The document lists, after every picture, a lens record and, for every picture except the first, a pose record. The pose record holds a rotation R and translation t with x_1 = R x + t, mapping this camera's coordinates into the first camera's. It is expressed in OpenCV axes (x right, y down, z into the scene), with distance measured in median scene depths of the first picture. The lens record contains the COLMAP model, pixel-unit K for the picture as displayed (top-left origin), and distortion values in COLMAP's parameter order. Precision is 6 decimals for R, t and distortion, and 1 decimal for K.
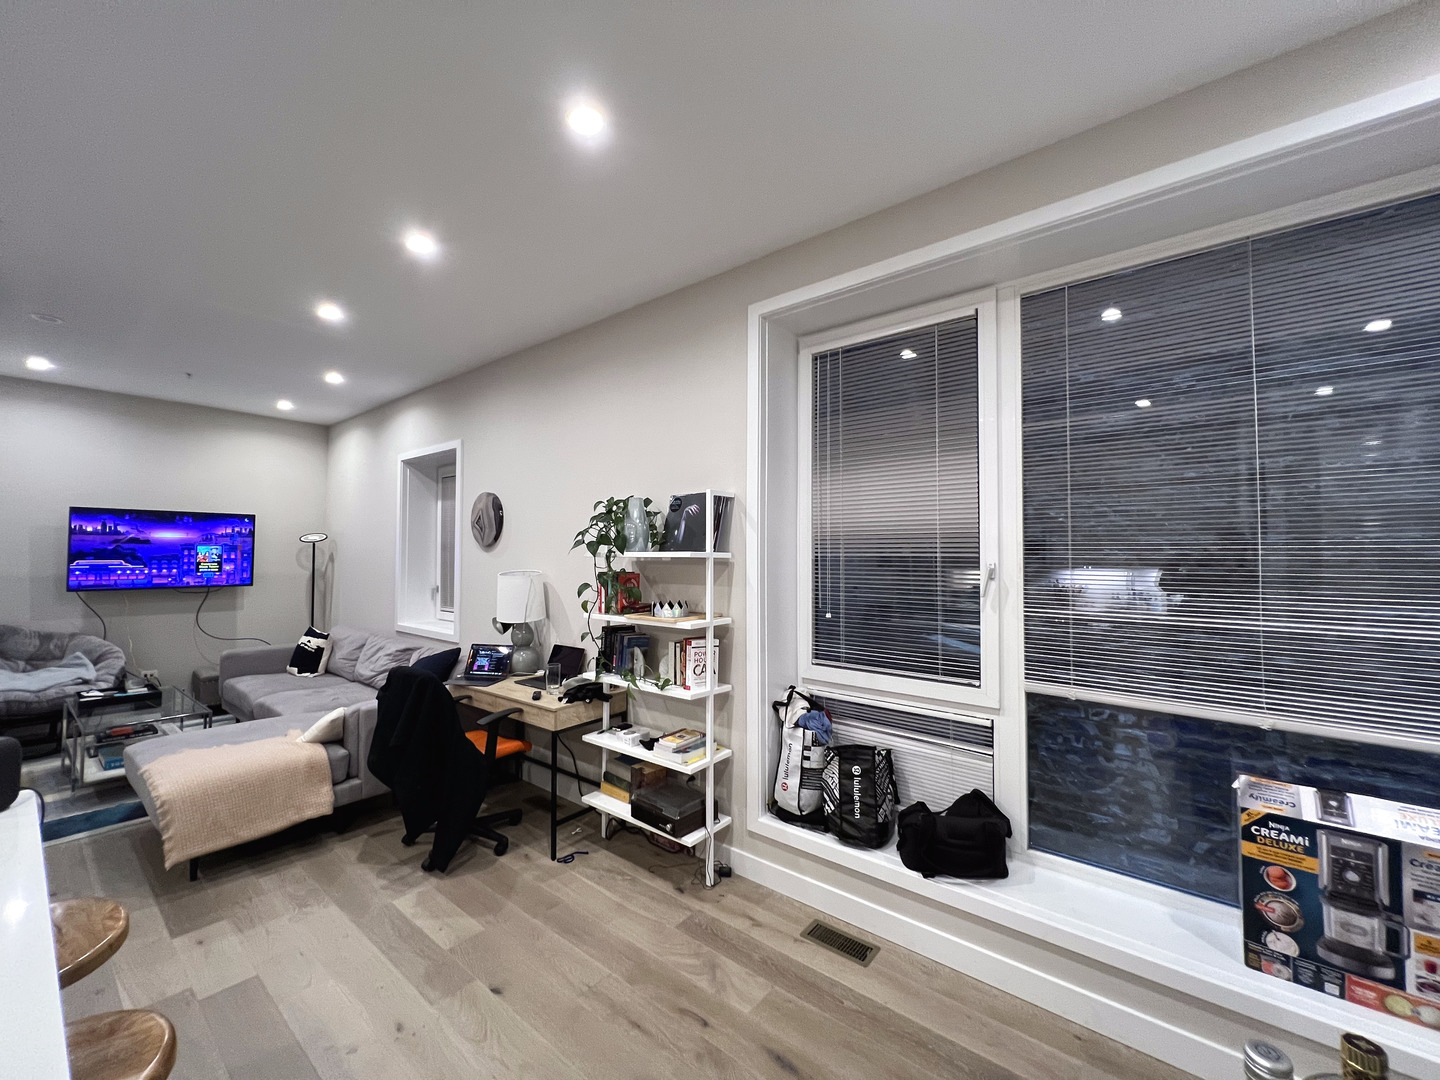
lens RADIAL K [[577.4, 0, 717.3], [0, 577.4, 538.0], [0, 0, 1]] dist [-0.001899, 0.000501]
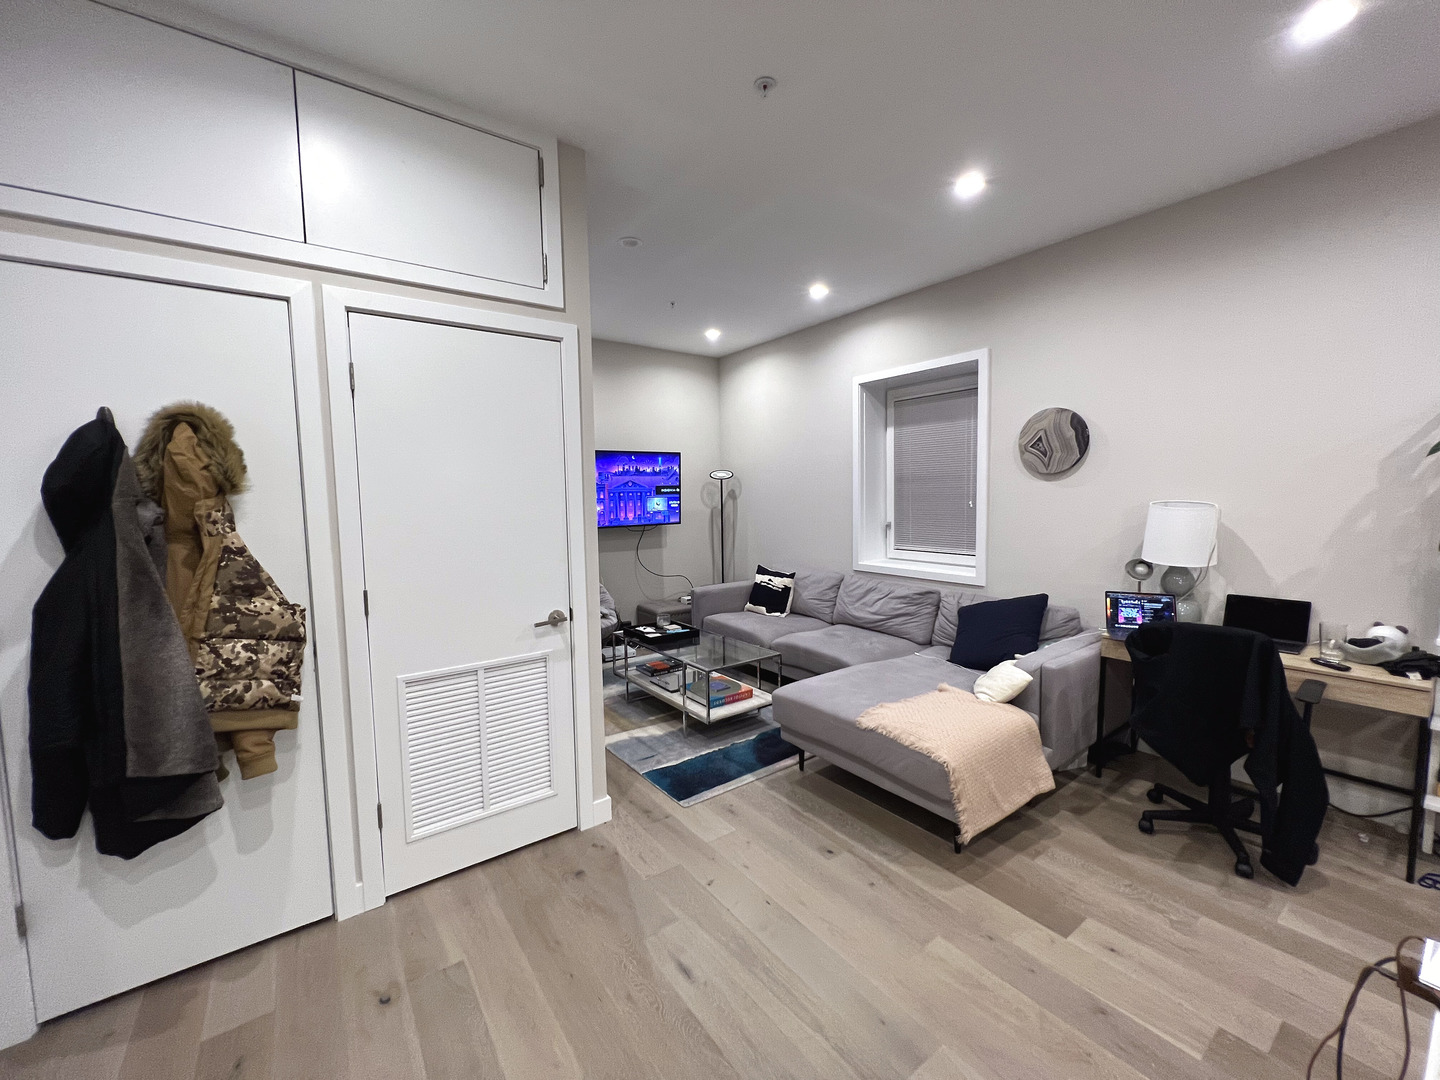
lens RADIAL K [[577.4, 0, 716.4], [0, 577.4, 538.0], [0, 0, 1]] dist [-0.001899, 0.000501]
pose [[0.965324, -0.001137, -0.261053, -0.961684], [0.029709, 0.993972, 0.105528, 0.005627], [0.259360, -0.109624, 0.959539, 0.092836]]
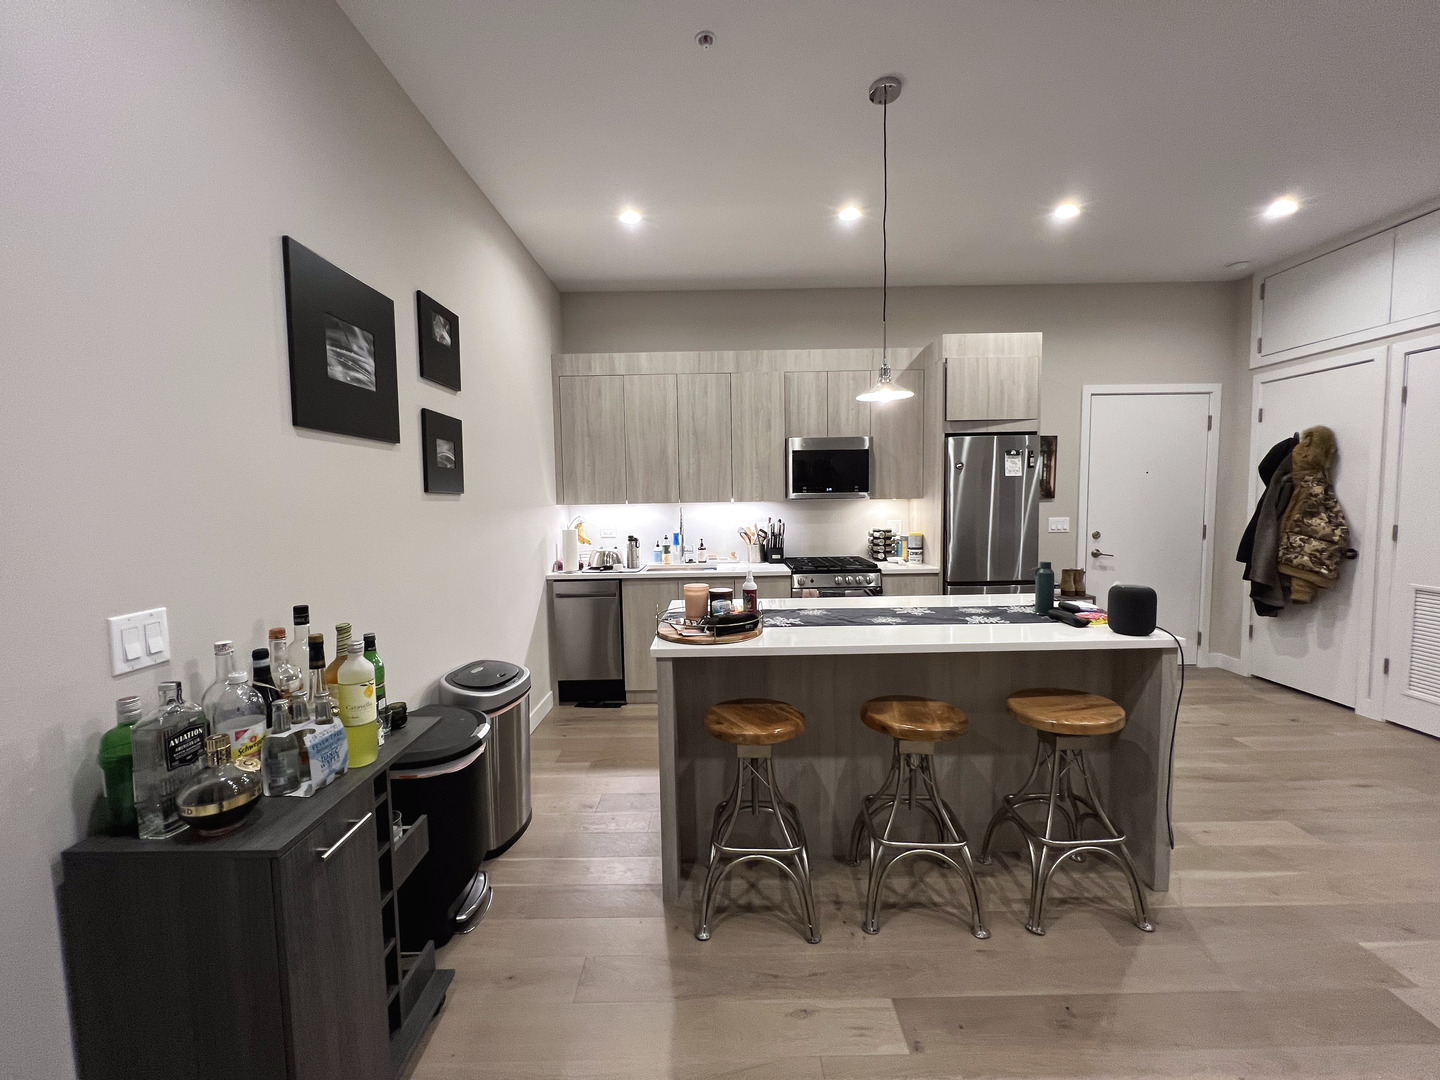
lens RADIAL K [[577.4, 0, 718.1], [0, 577.4, 537.4], [0, 0, 1]] dist [-0.001899, 0.000501]
pose [[-0.776396, 0.053536, -0.627968, 0.221581], [0.032686, 0.998465, 0.044710, 0.060897], [0.629398, 0.014187, -0.776954, 0.699406]]
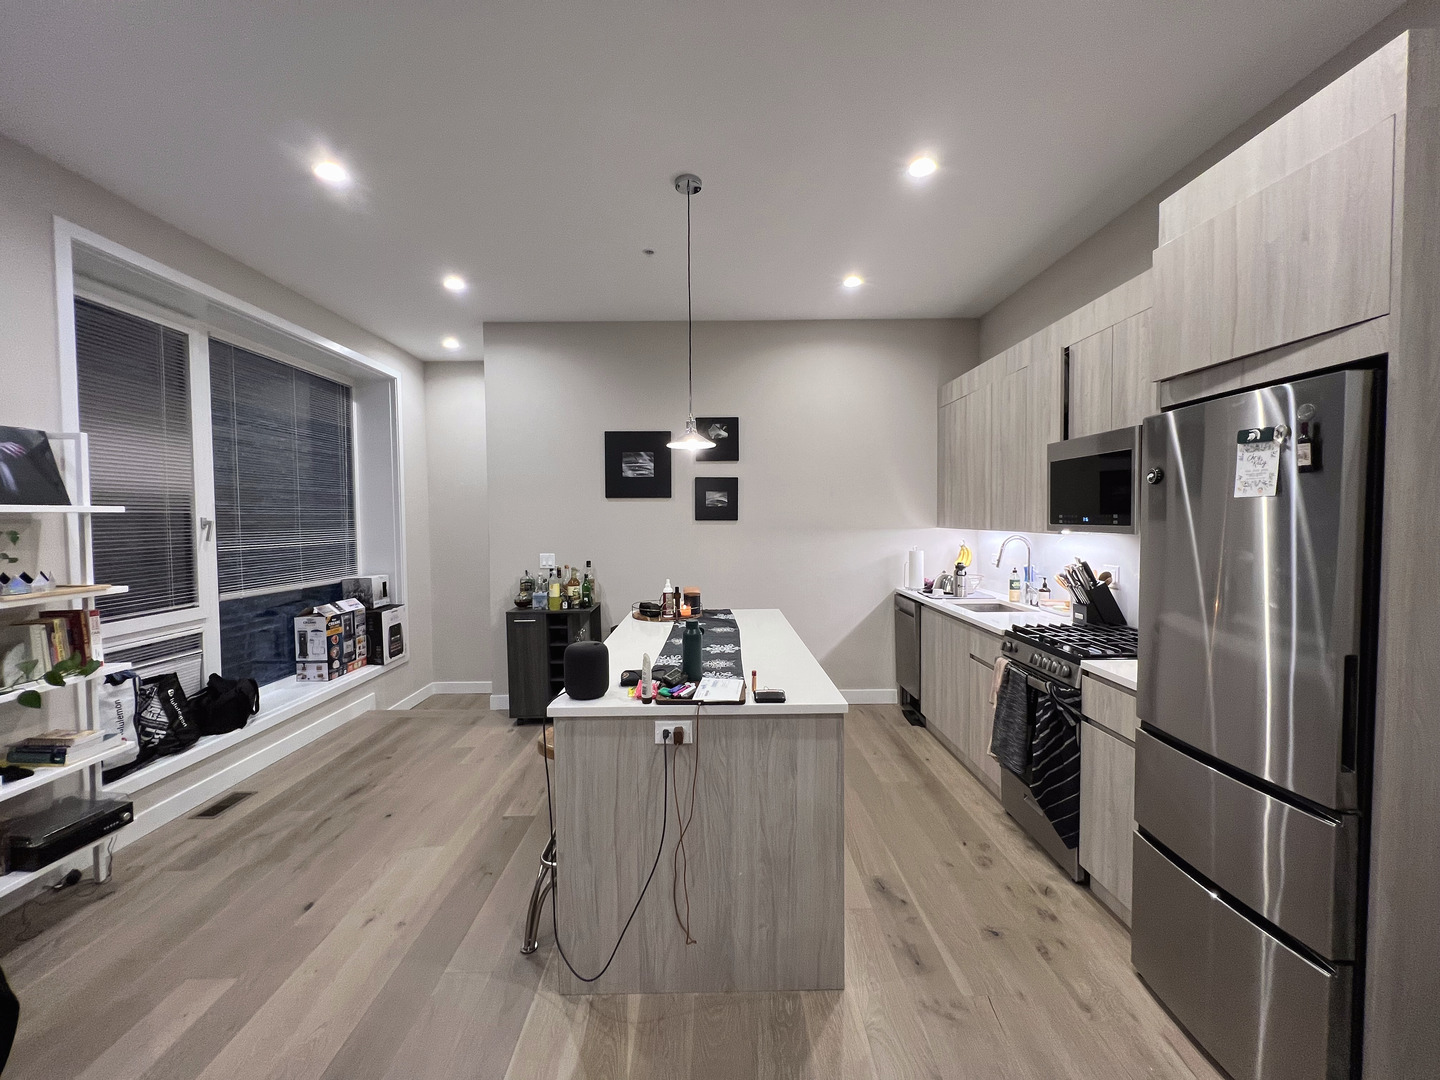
lens RADIAL K [[577.4, 0, 718.5], [0, 577.4, 539.3], [0, 0, 1]] dist [-0.001899, 0.000501]
pose [[-0.637879, -0.028882, 0.769595, -1.190241], [-0.015861, 0.999577, 0.024367, 0.034040], [-0.769973, 0.003337, -0.638067, 0.766195]]
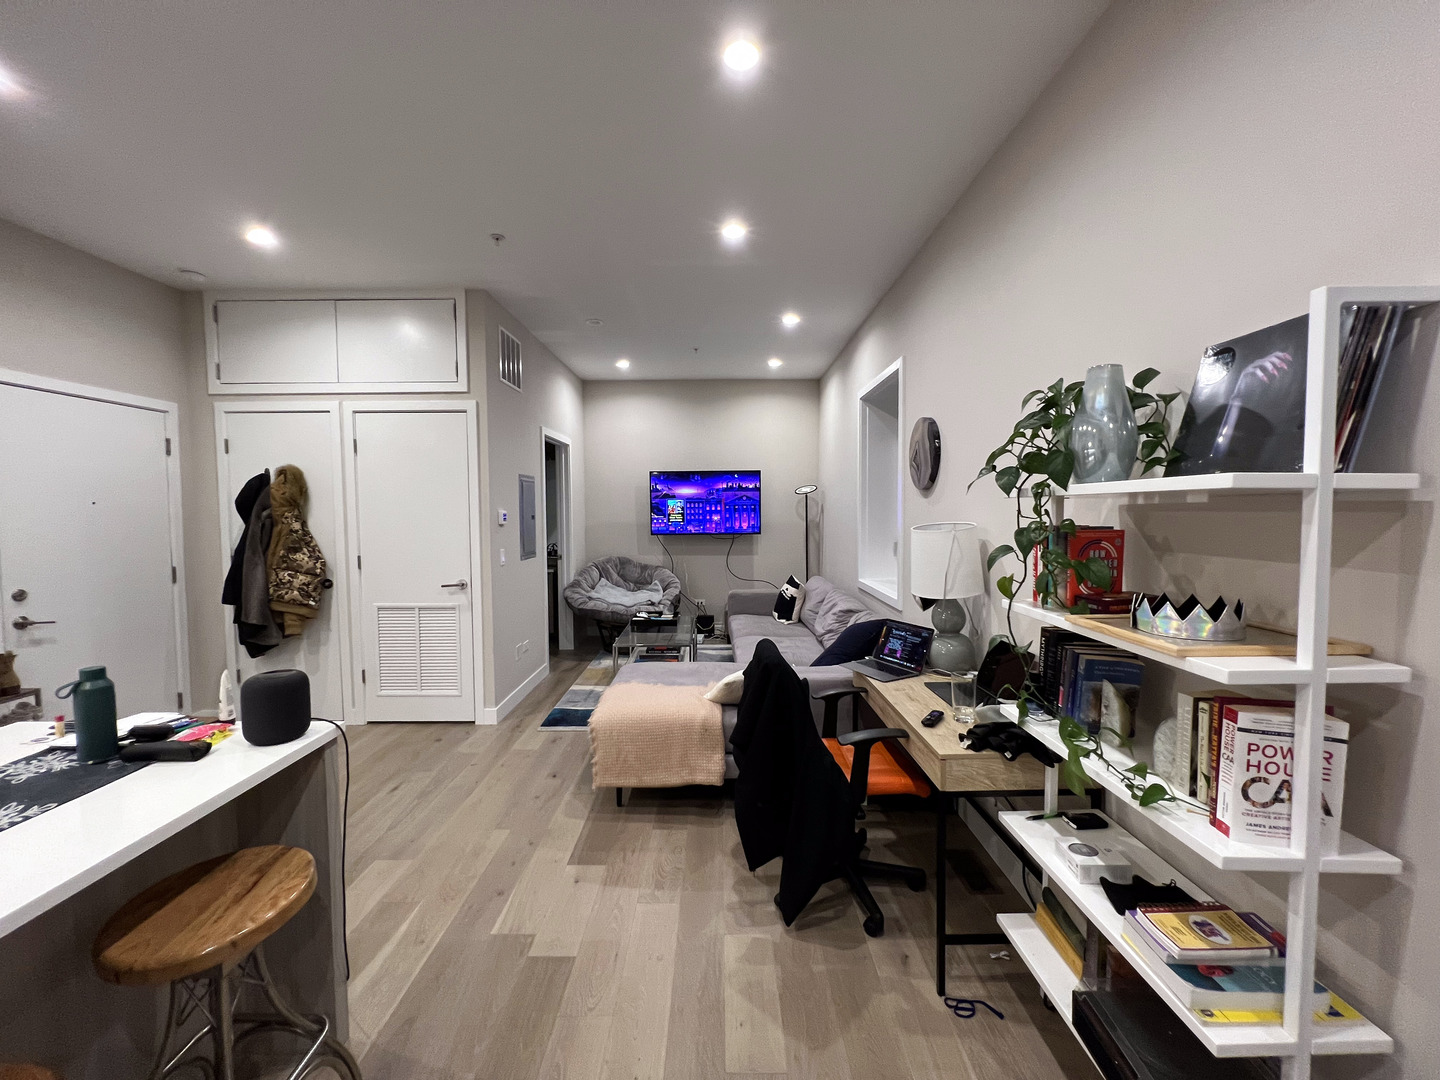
lens RADIAL K [[577.4, 0, 717.4], [0, 577.4, 537.1], [0, 0, 1]] dist [-0.001899, 0.000501]
pose [[0.627064, 0.030337, -0.778377, 0.029553], [0.031784, 0.997413, 0.064479, 0.027068], [0.778319, -0.065172, 0.624478, 0.465706]]
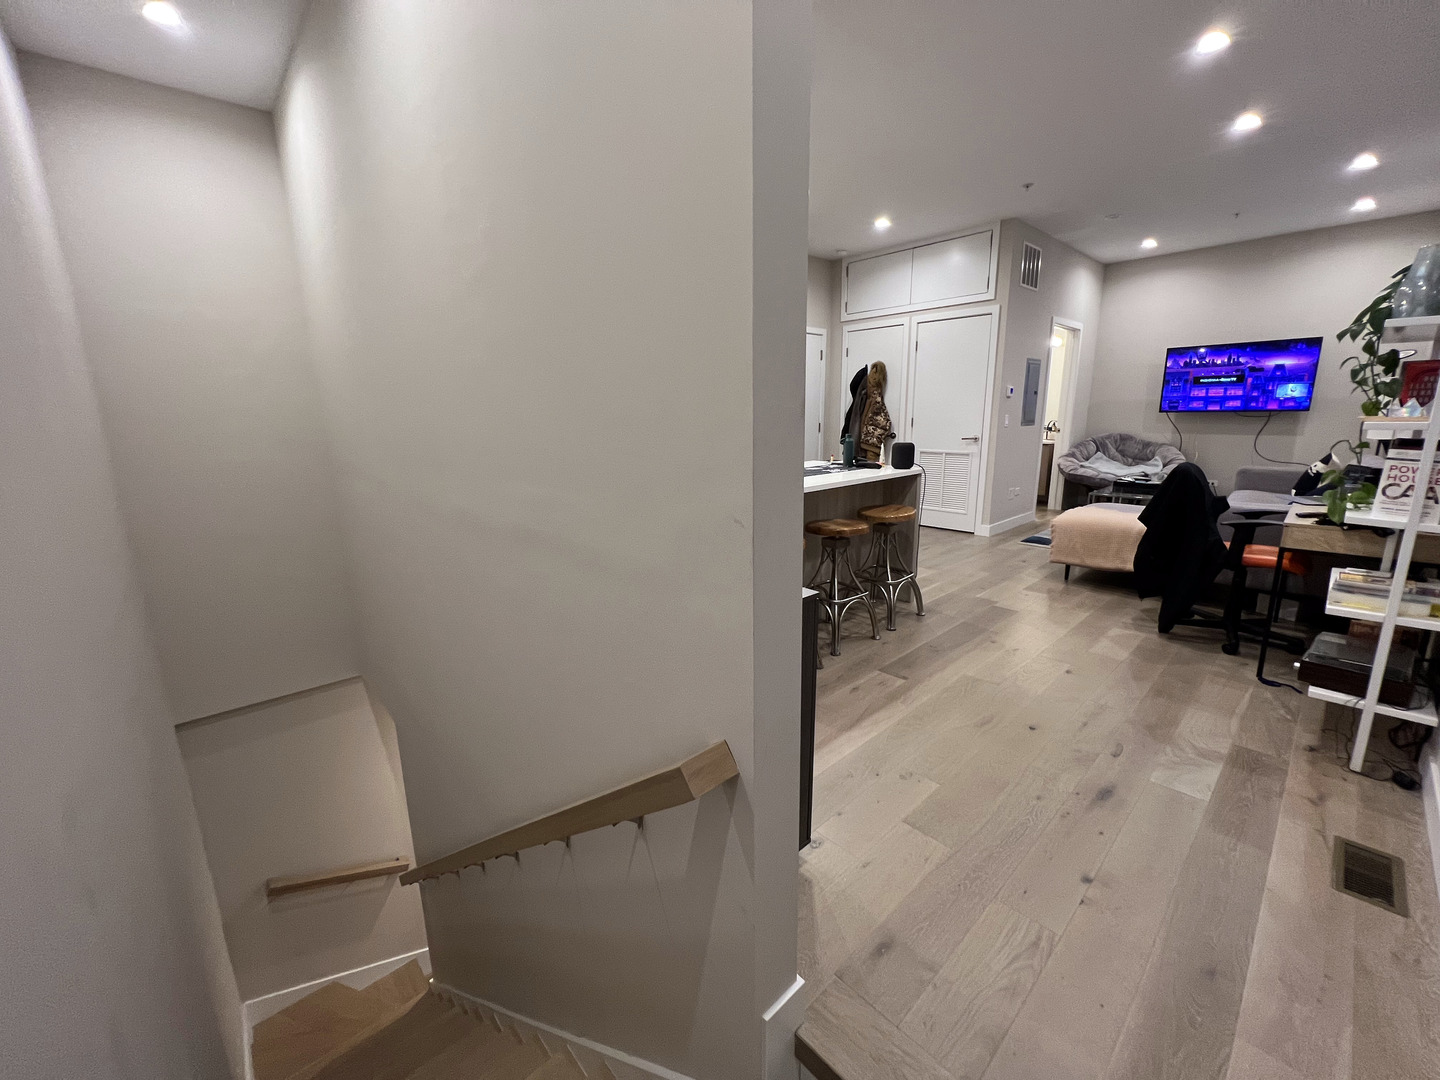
lens RADIAL K [[577.4, 0, 718.7], [0, 577.4, 536.5], [0, 0, 1]] dist [-0.001899, 0.000501]
pose [[-0.145235, 0.208189, -0.967246, 0.729158], [0.043788, 0.978006, 0.203930, 0.093369], [0.988428, -0.012736, -0.151157, 0.258439]]
